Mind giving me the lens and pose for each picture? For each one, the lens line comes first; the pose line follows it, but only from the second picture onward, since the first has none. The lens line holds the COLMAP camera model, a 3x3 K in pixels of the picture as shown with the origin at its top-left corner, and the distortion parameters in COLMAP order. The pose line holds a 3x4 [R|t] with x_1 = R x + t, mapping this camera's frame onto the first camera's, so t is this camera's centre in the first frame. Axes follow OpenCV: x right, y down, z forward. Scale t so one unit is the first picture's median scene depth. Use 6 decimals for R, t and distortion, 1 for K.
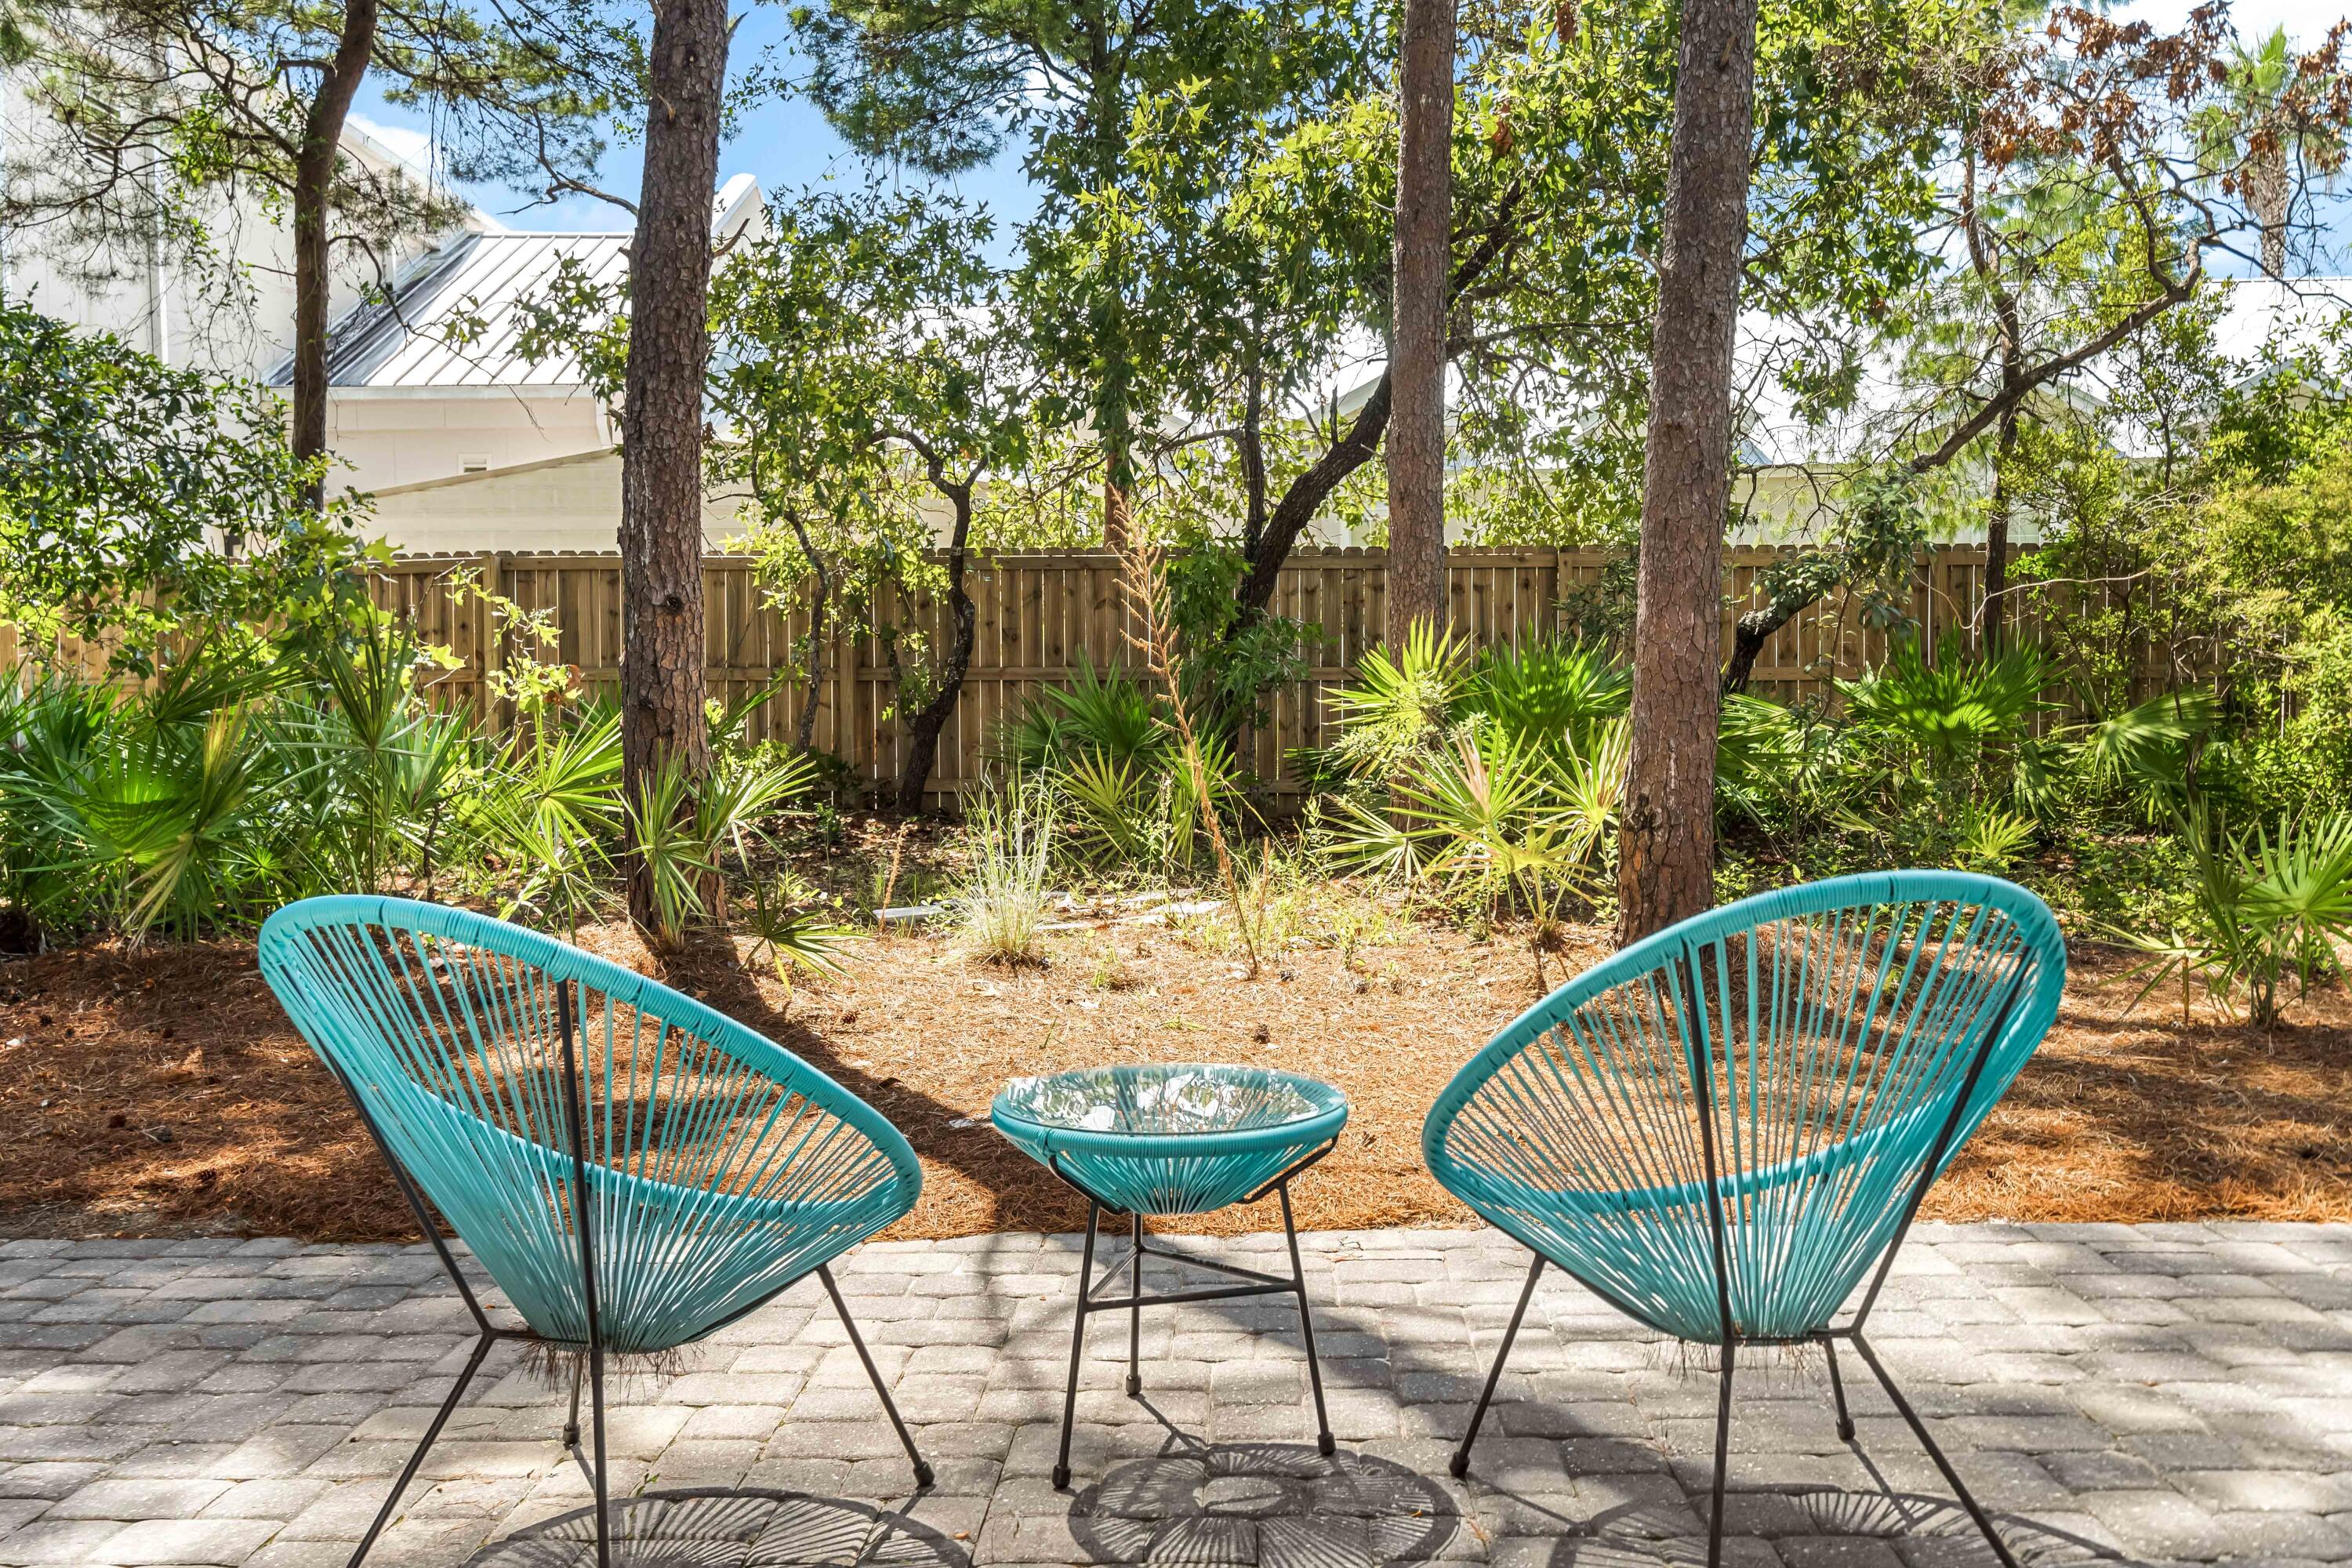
lens RADIAL K [[2123.3, 0, 1180.3], [0, 2123.3, 788.1], [0, 0, 1]] dist [0.001116, -0.006013]
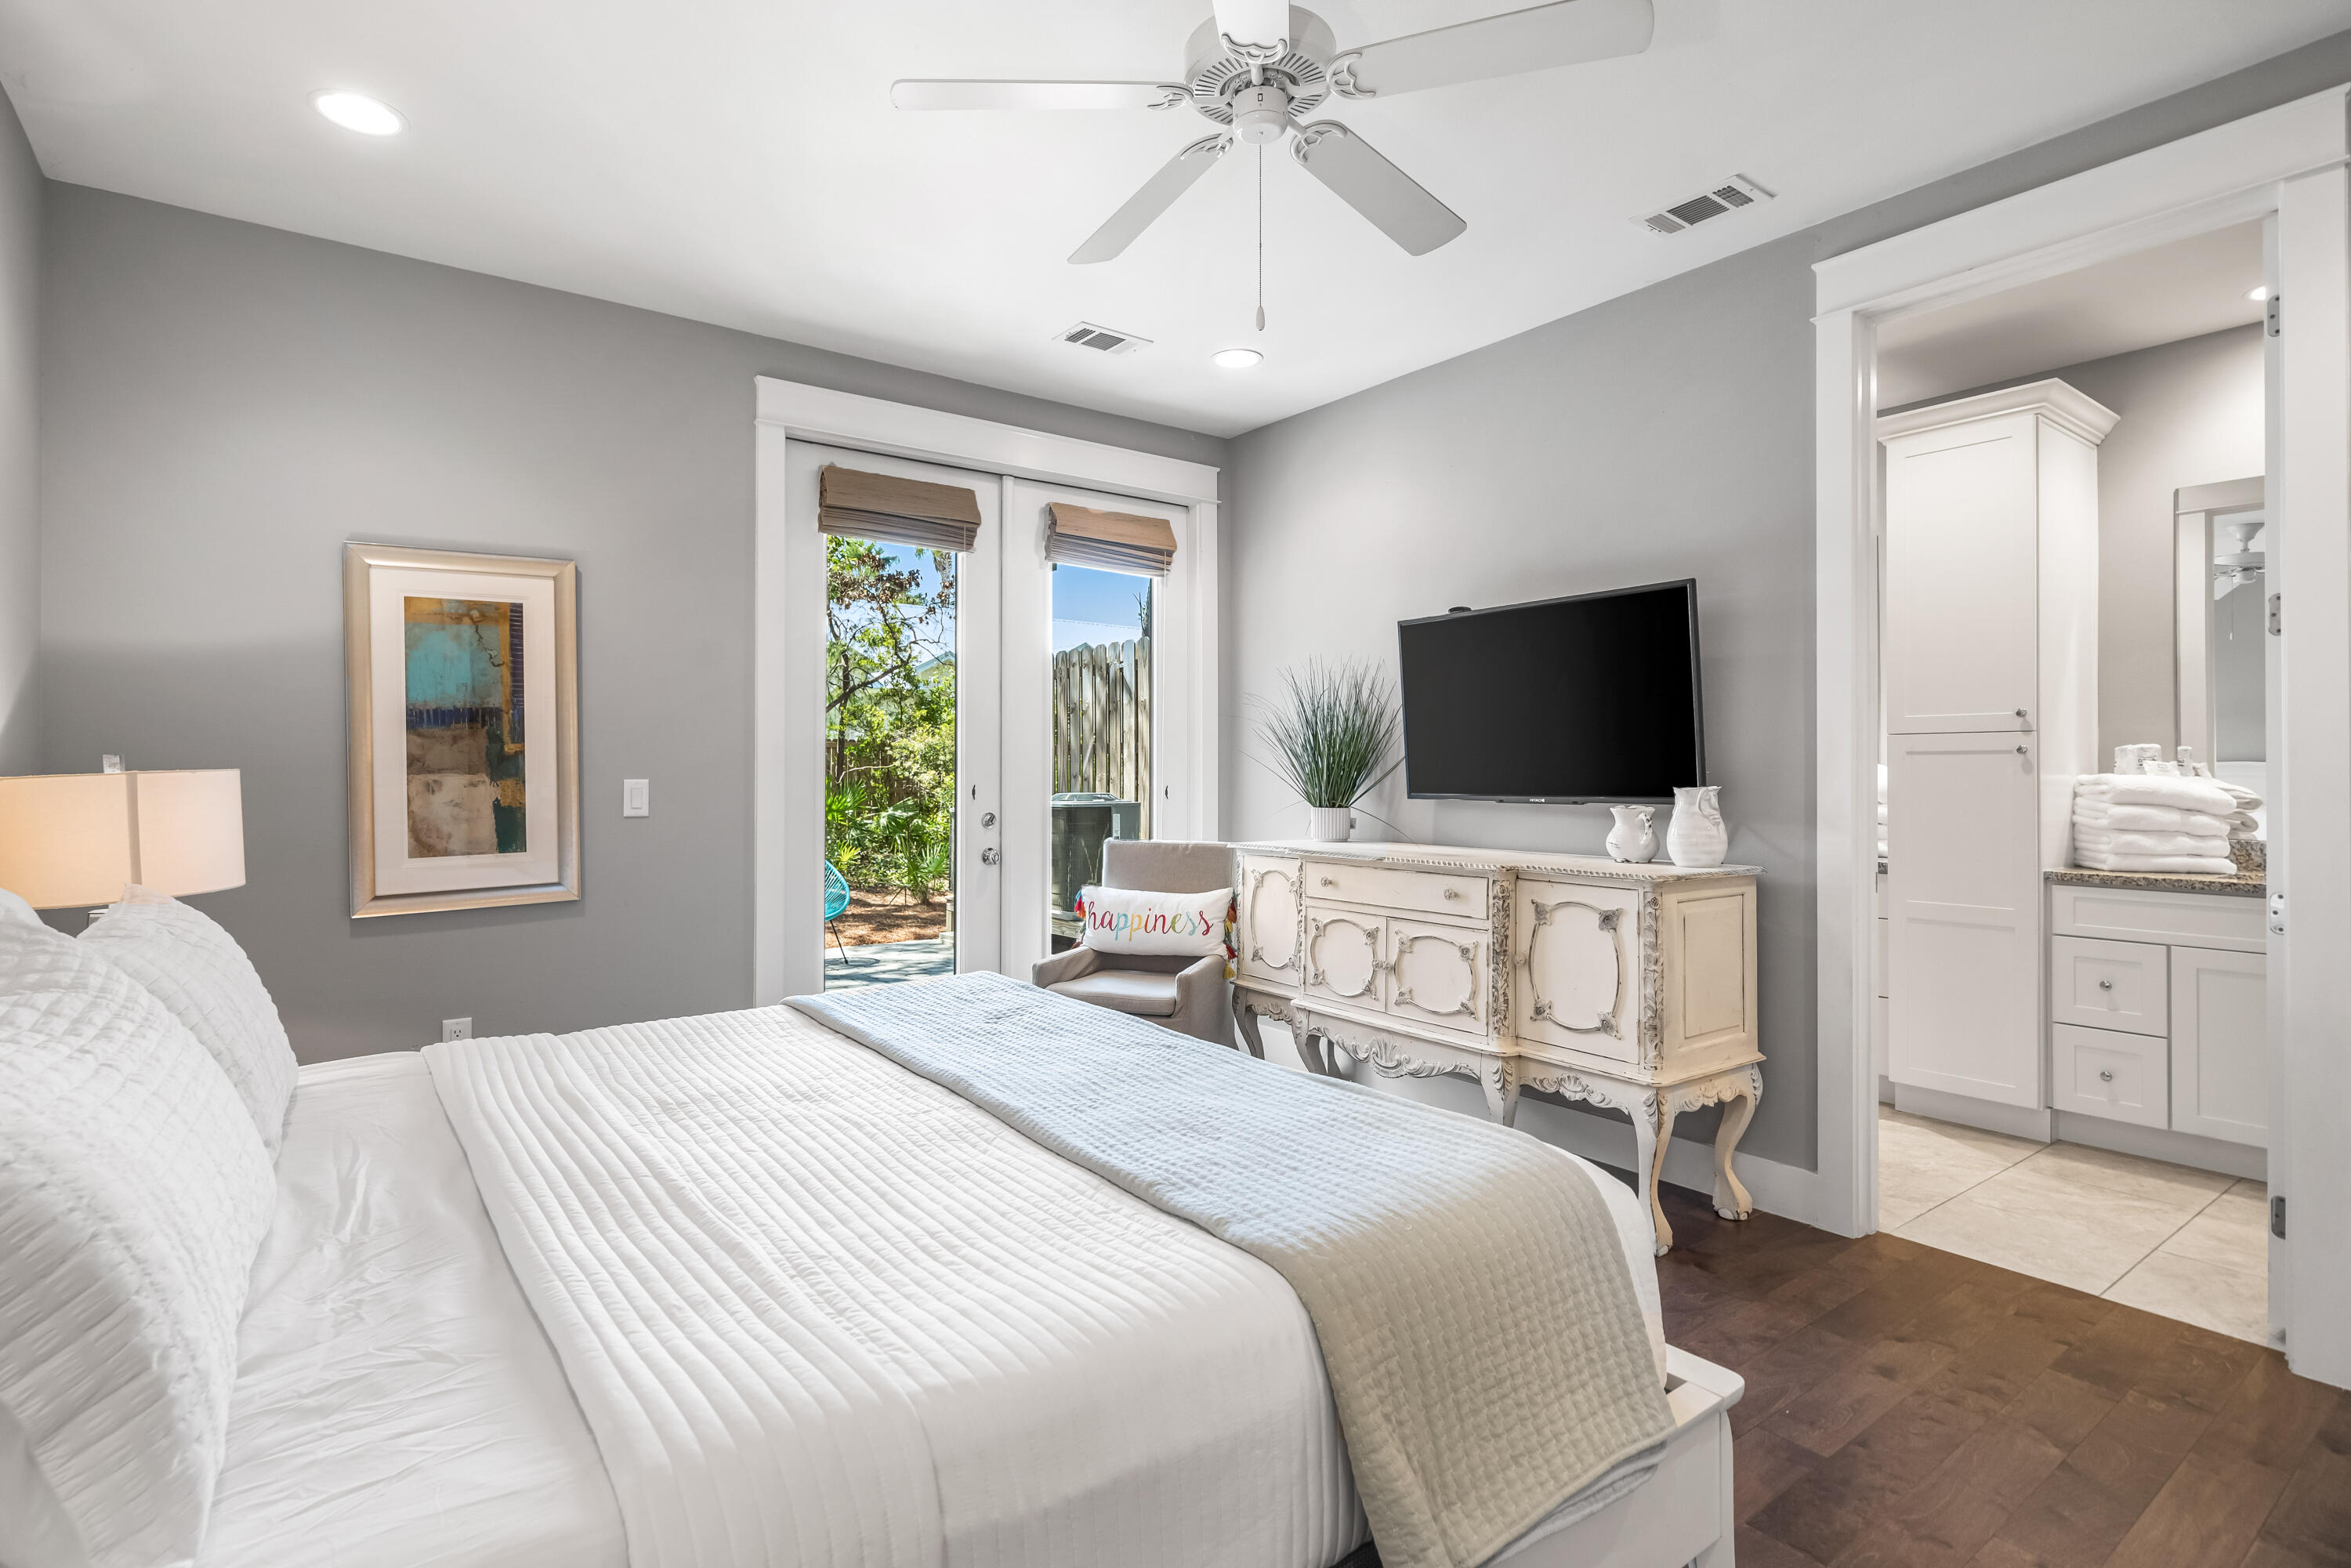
lens RADIAL K [[1141.2, 0, 1185.1], [0, 1141.2, 769.3], [0, 0, 1]] dist [-0.000820, -0.000073]
pose [[0.781967, 0.014072, 0.623161, -0.168013], [0.022308, 0.998473, -0.050540, -0.002217], [-0.622920, 0.053422, 0.780459, -0.380141]]
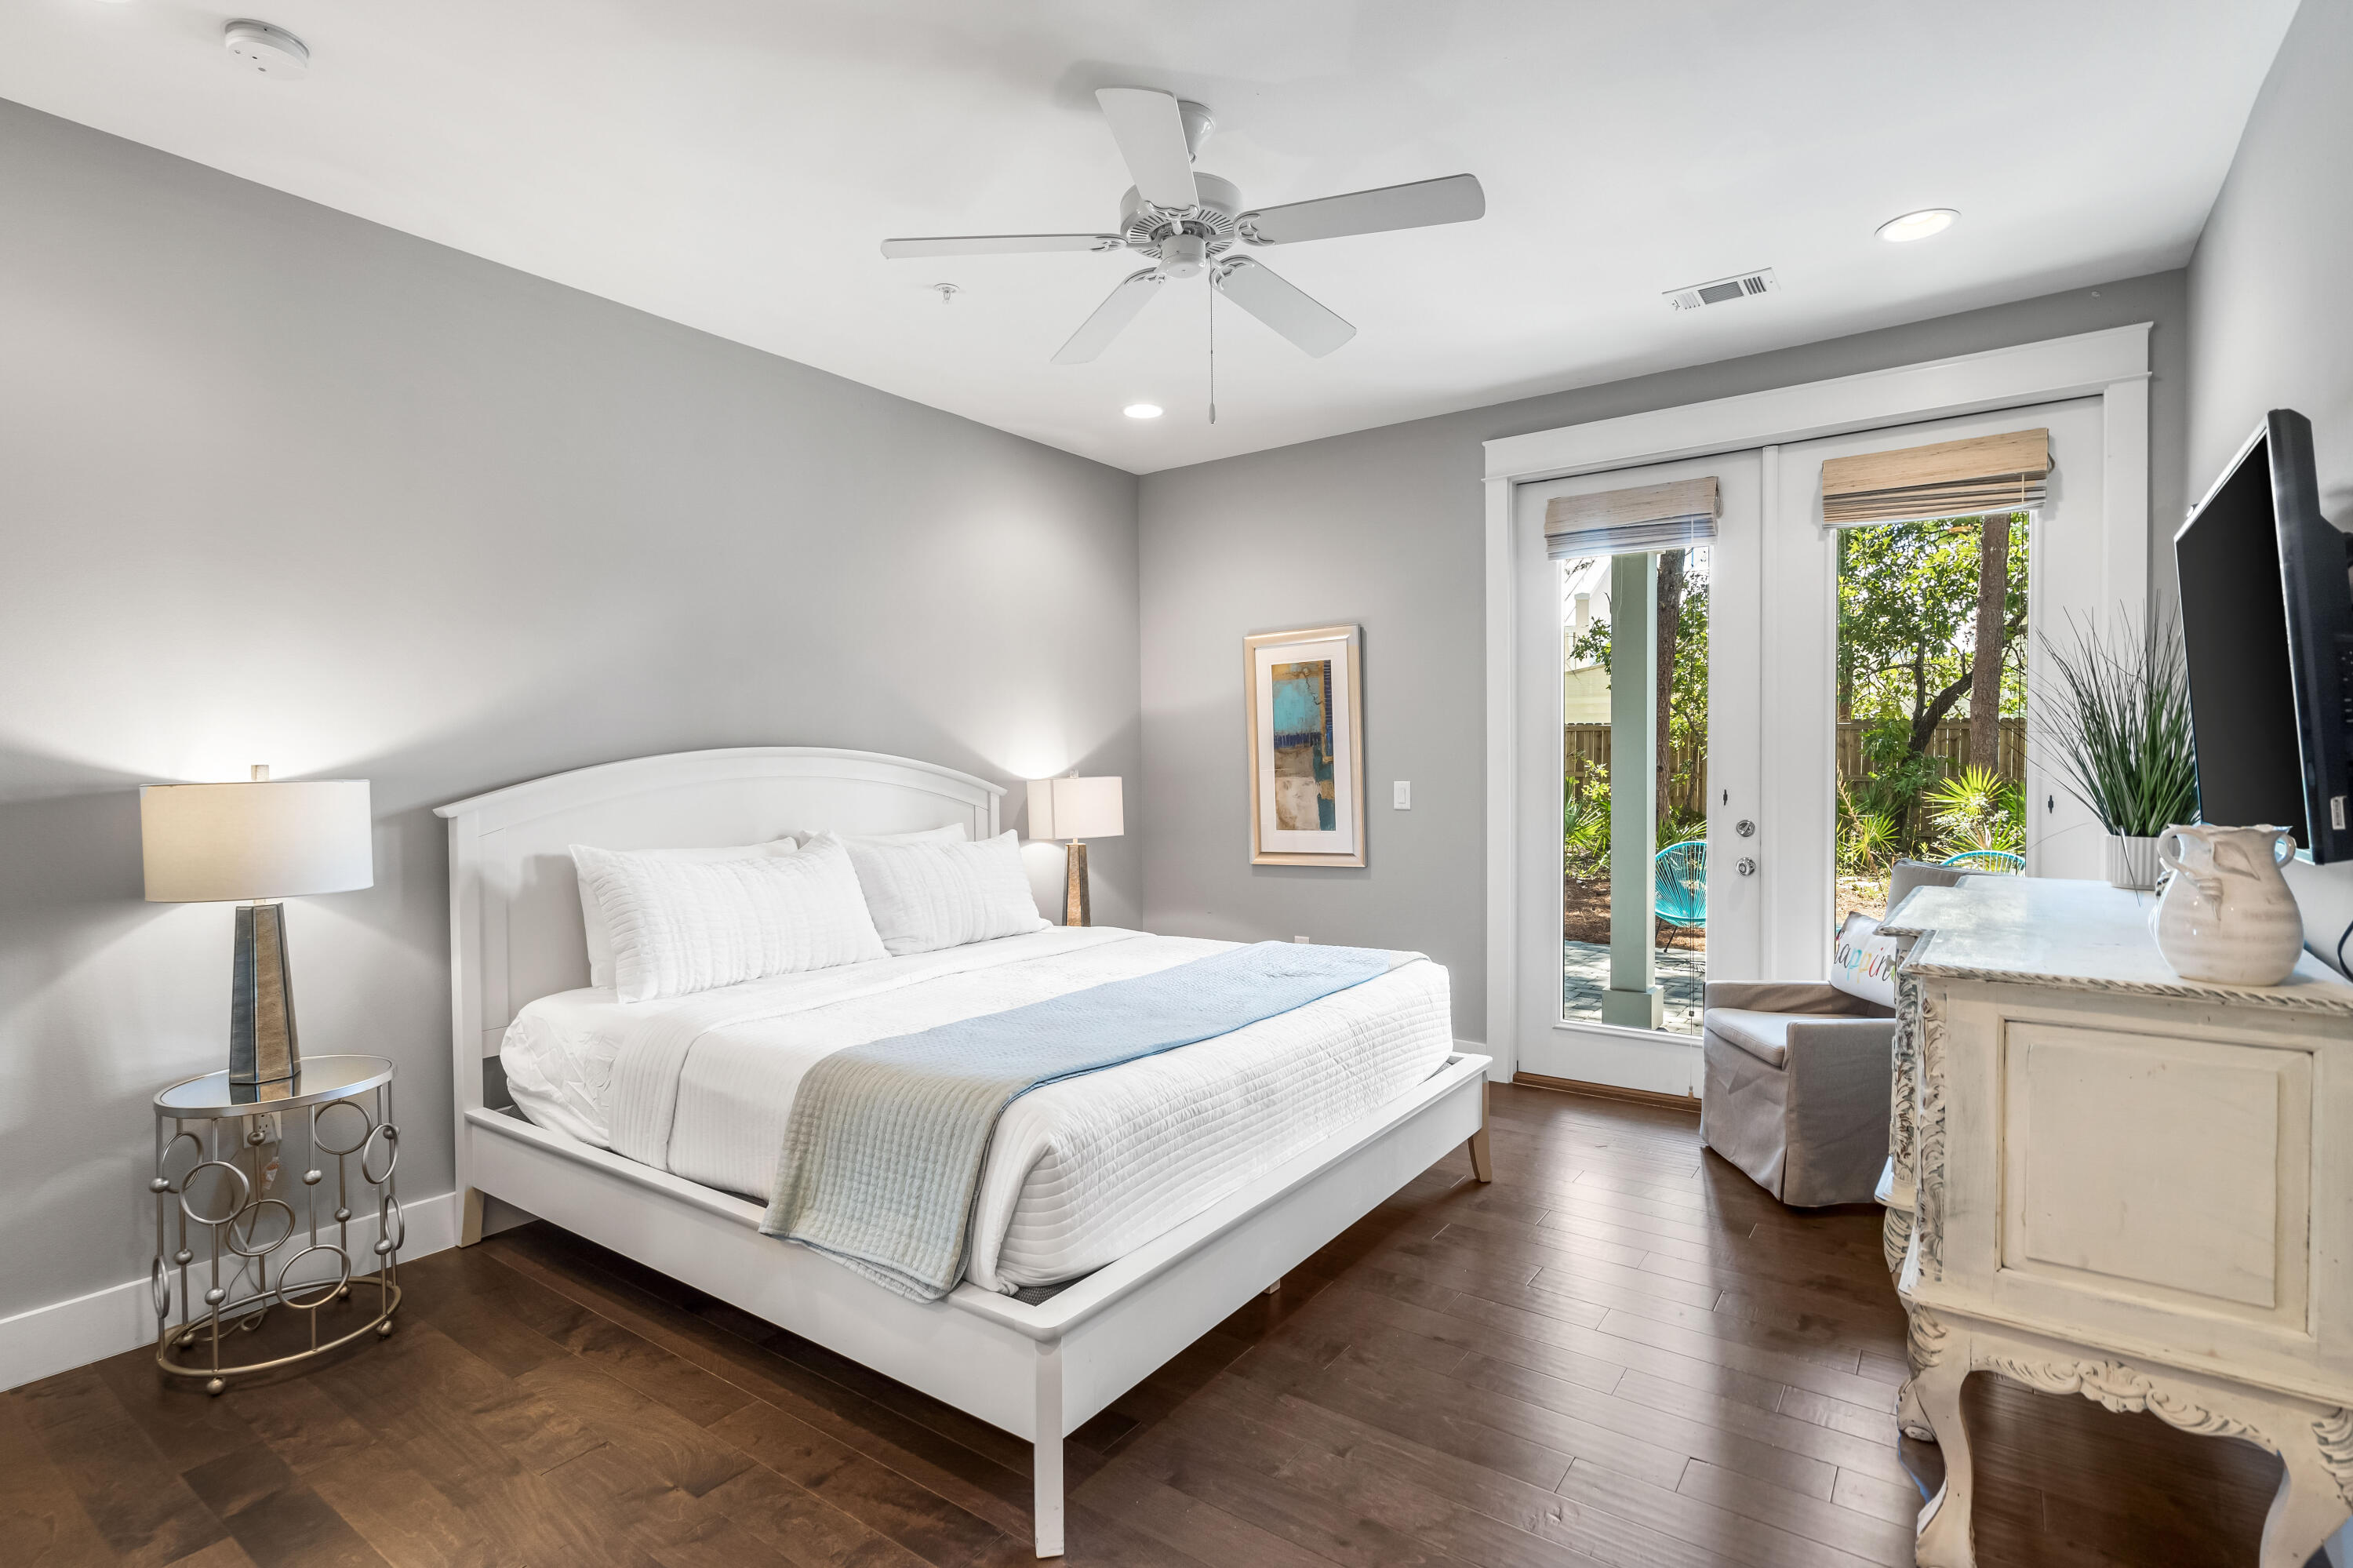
lens RADIAL K [[1122.5, 0, 1187.1], [0, 1122.5, 796.4], [0, 0, 1]] dist [0.004297, 0.000037]
pose [[0.842911, 0.022949, -0.537563, 0.031110], [-0.033158, 0.999407, -0.009327, -0.006132], [0.537030, 0.025687, 0.843172, -0.421579]]
